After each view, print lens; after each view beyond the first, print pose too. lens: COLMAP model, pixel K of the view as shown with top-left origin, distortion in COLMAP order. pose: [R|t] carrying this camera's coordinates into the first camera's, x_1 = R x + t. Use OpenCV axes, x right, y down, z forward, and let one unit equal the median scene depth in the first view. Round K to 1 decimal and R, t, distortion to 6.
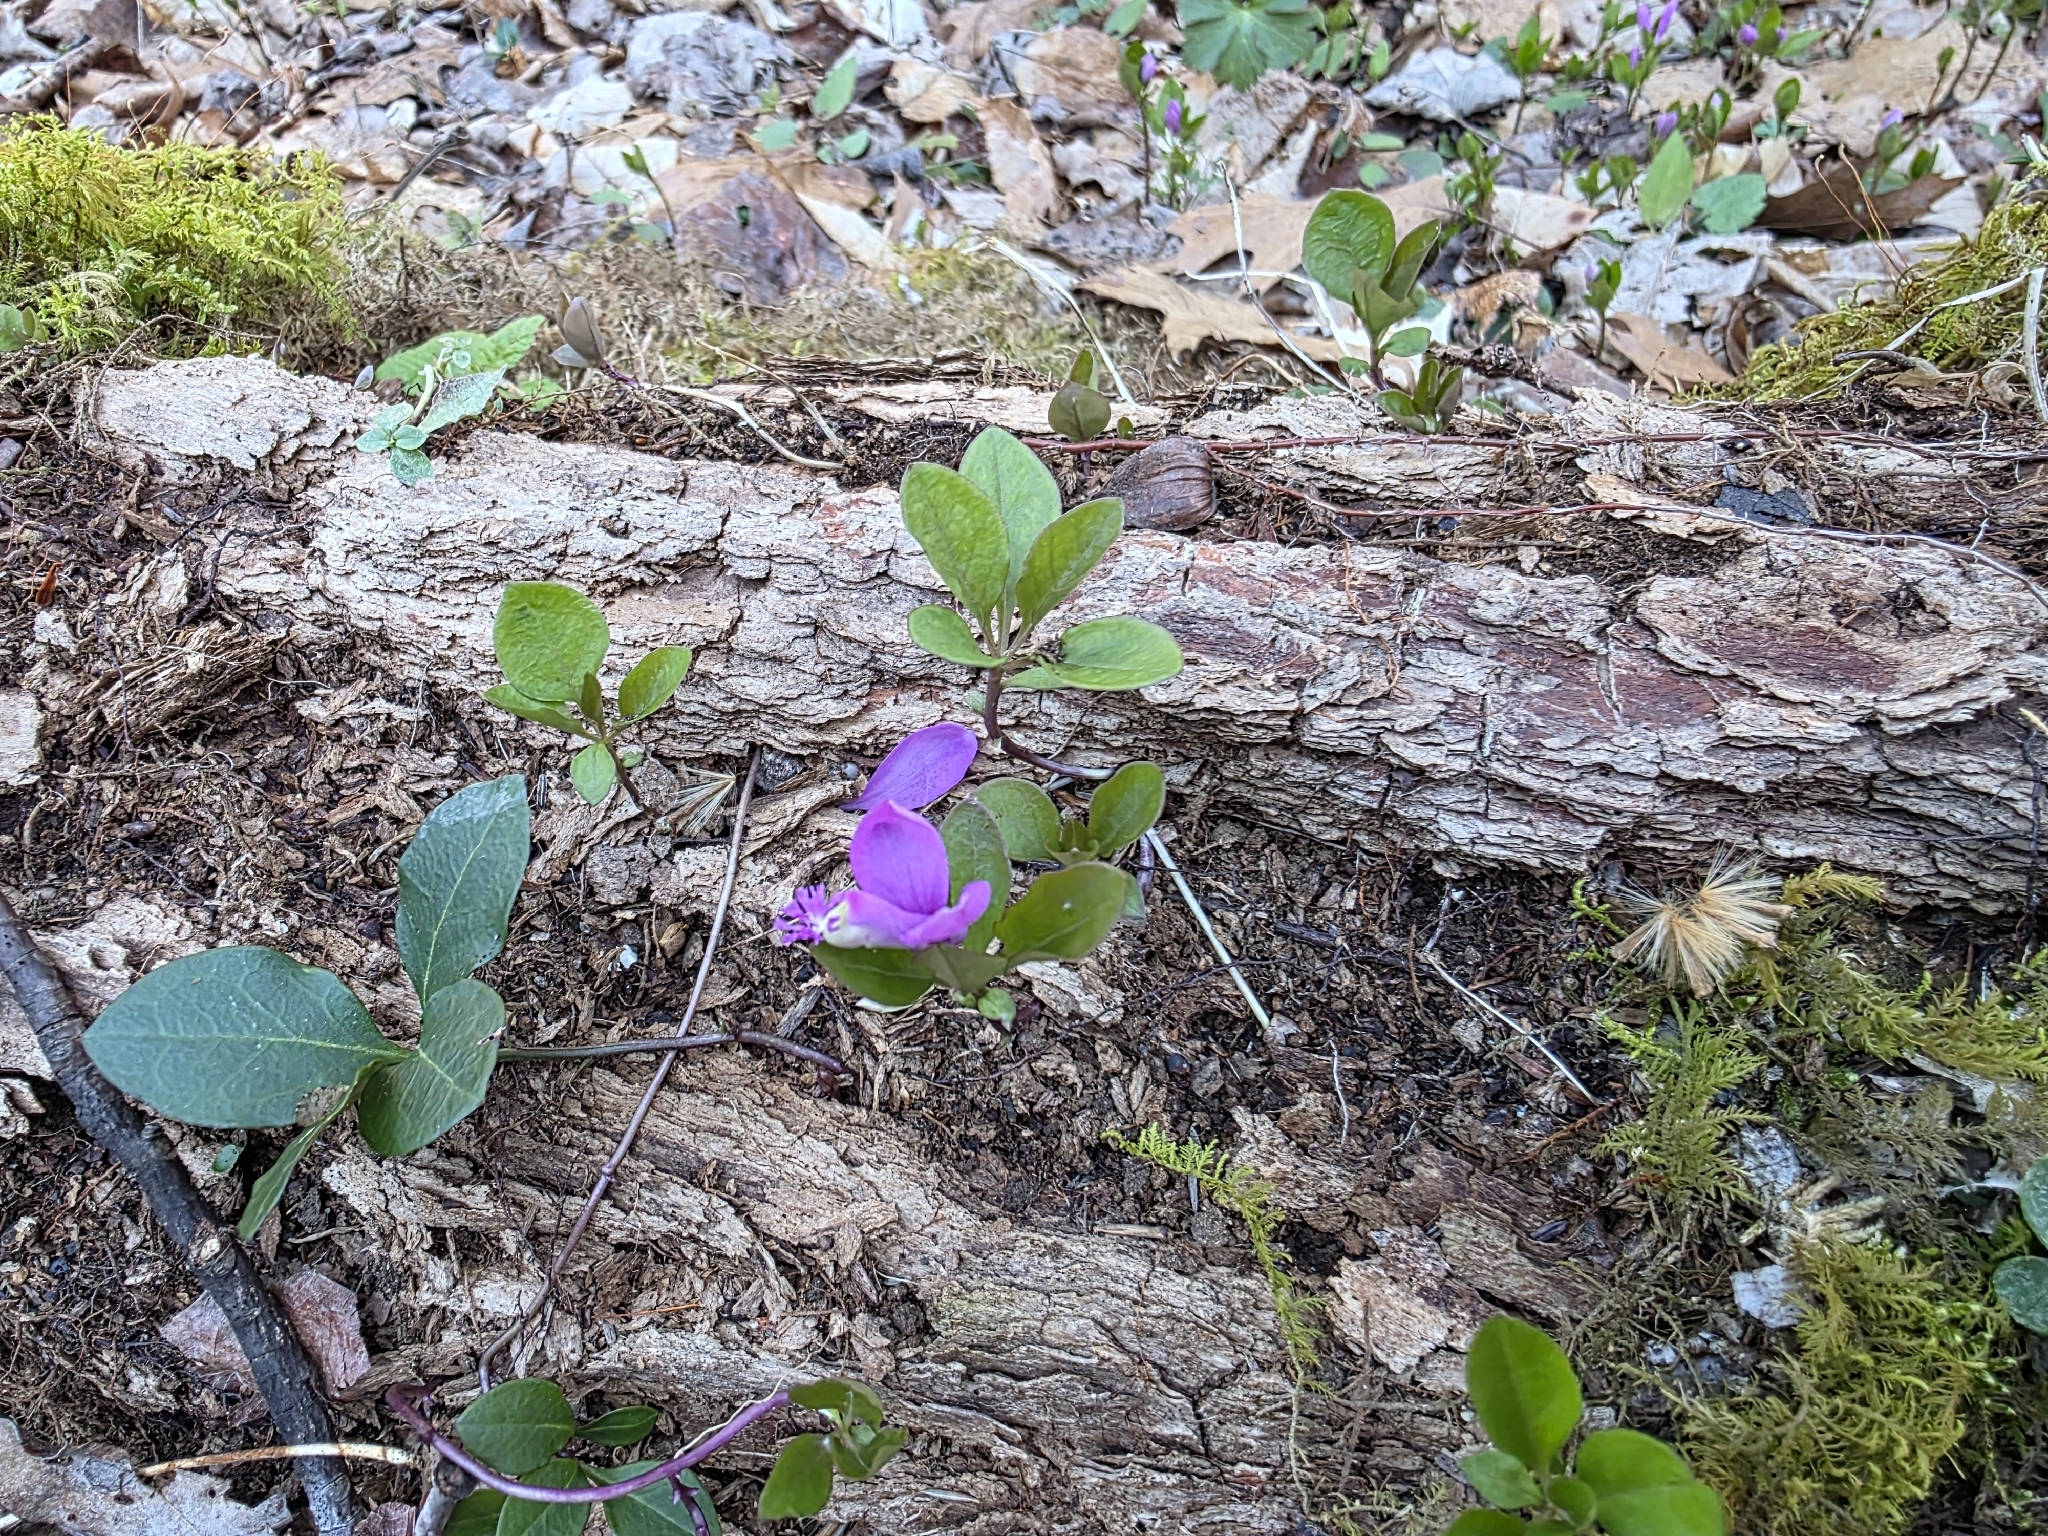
lens RADIAL K [[1449.8, 0, 1024.8], [0, 1449.8, 765.7], [0, 0, 1]] dist [-0.001629, 0.006154]
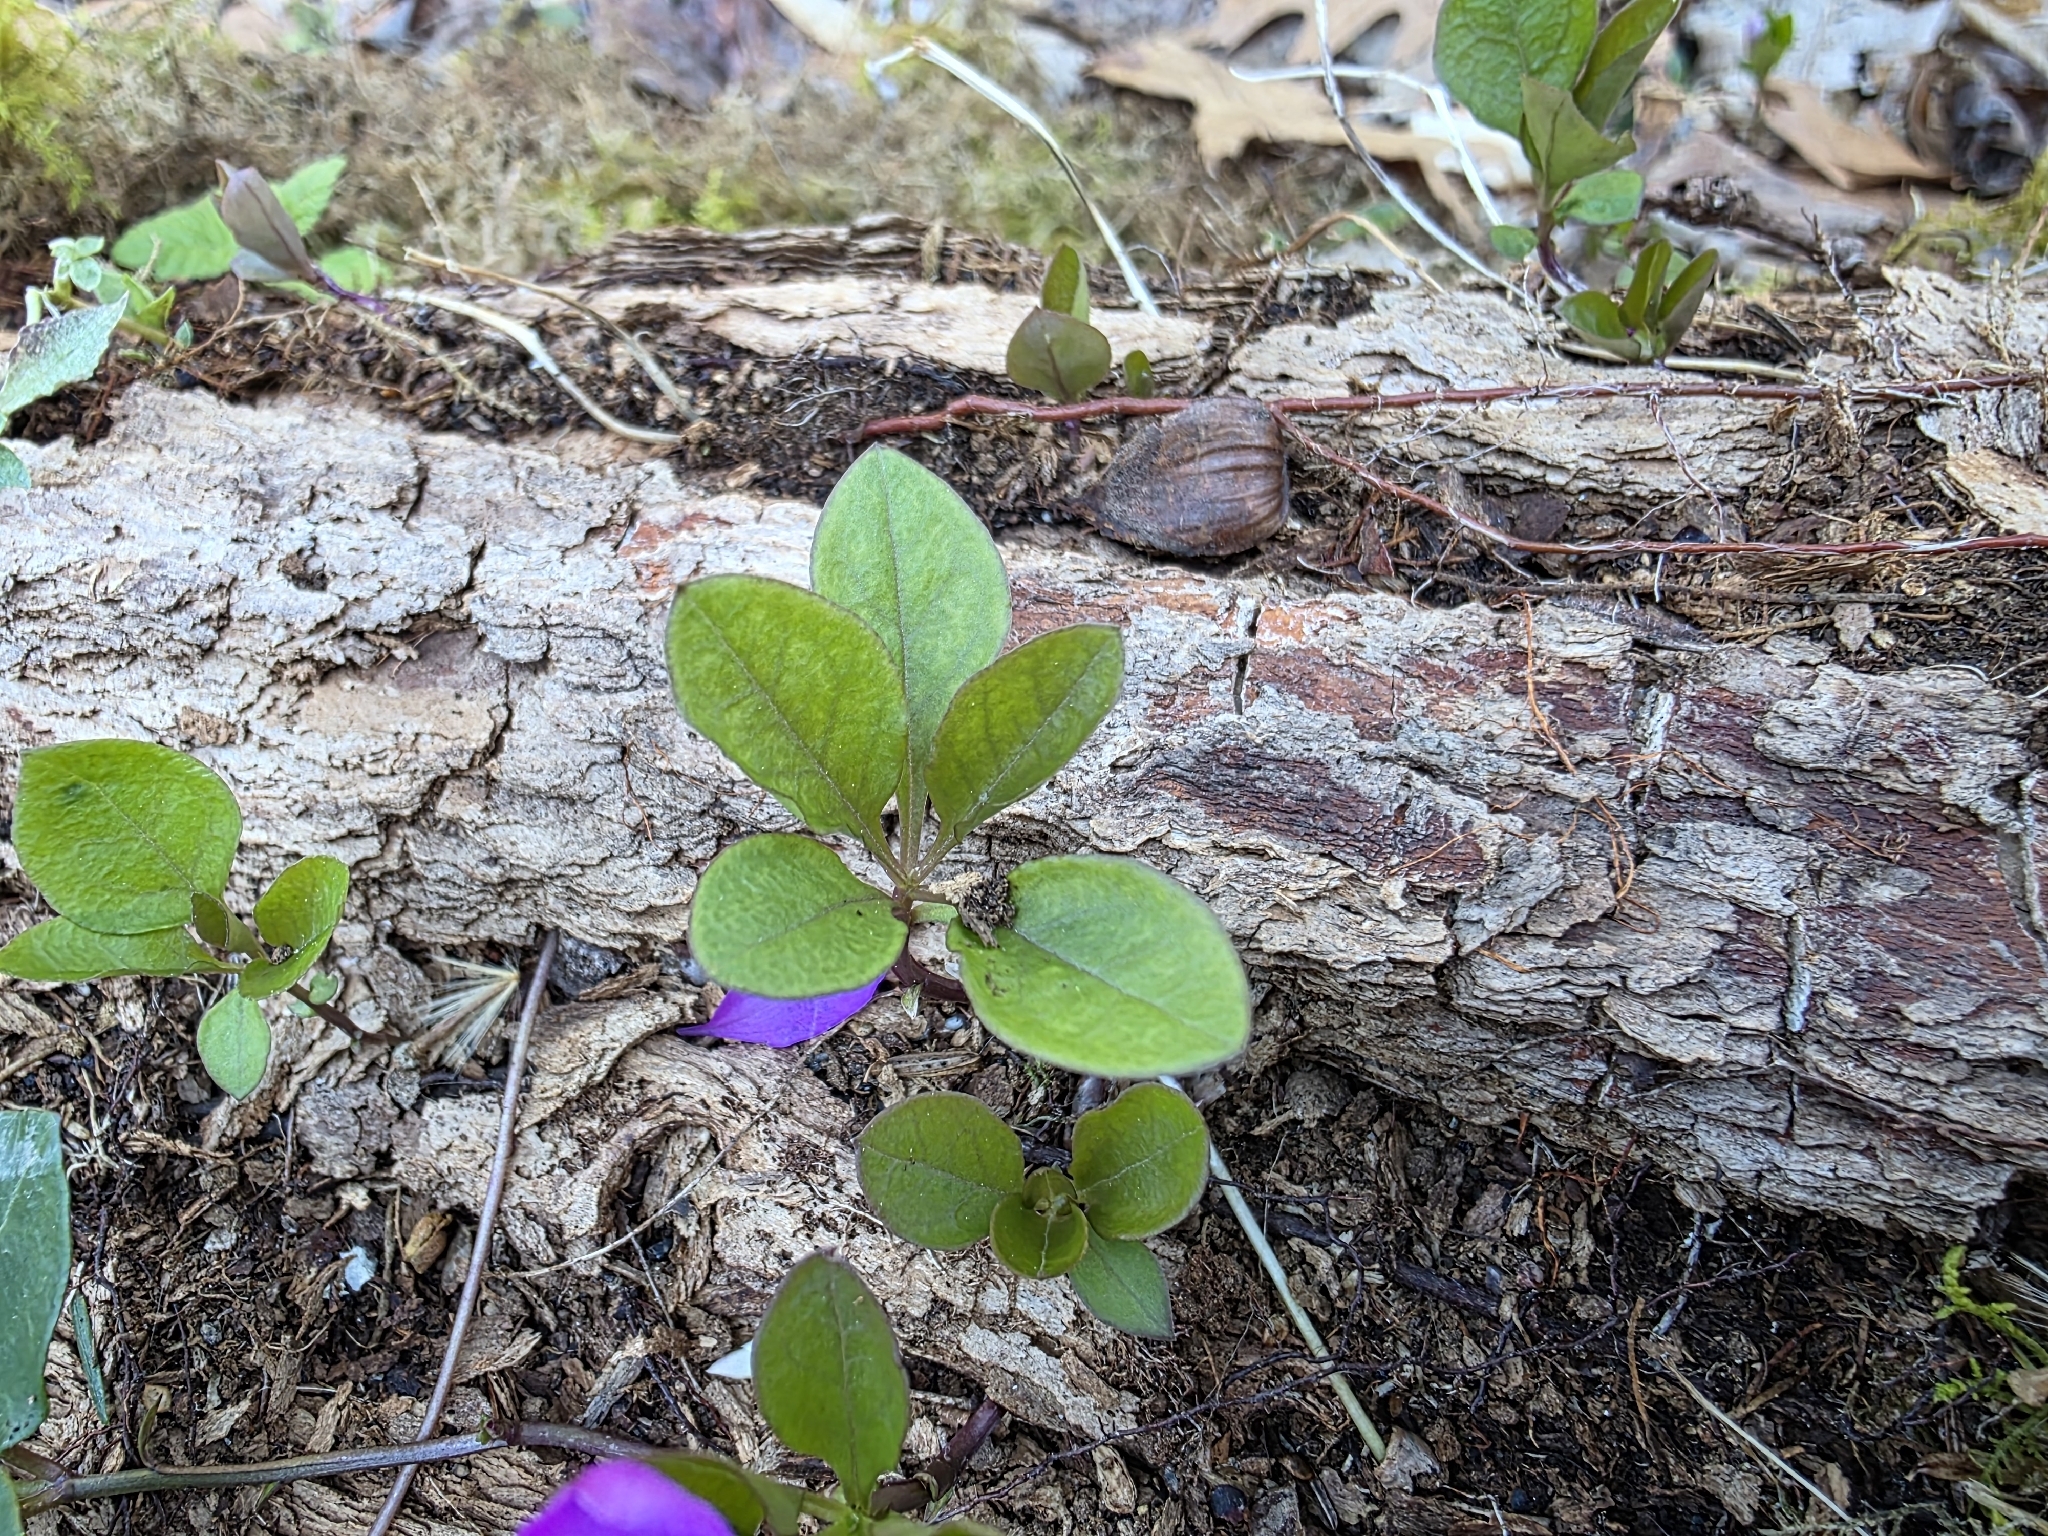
lens RADIAL K [[1453.8, 0, 994.8], [0, 1453.8, 770.1], [0, 0, 1]] dist [-0.000263, 0.002052]
pose [[0.999003, -0.015357, -0.041928, 0.034923], [0.021111, 0.989866, 0.140427, -0.164975], [0.039347, -0.141172, 0.989203, 0.398987]]
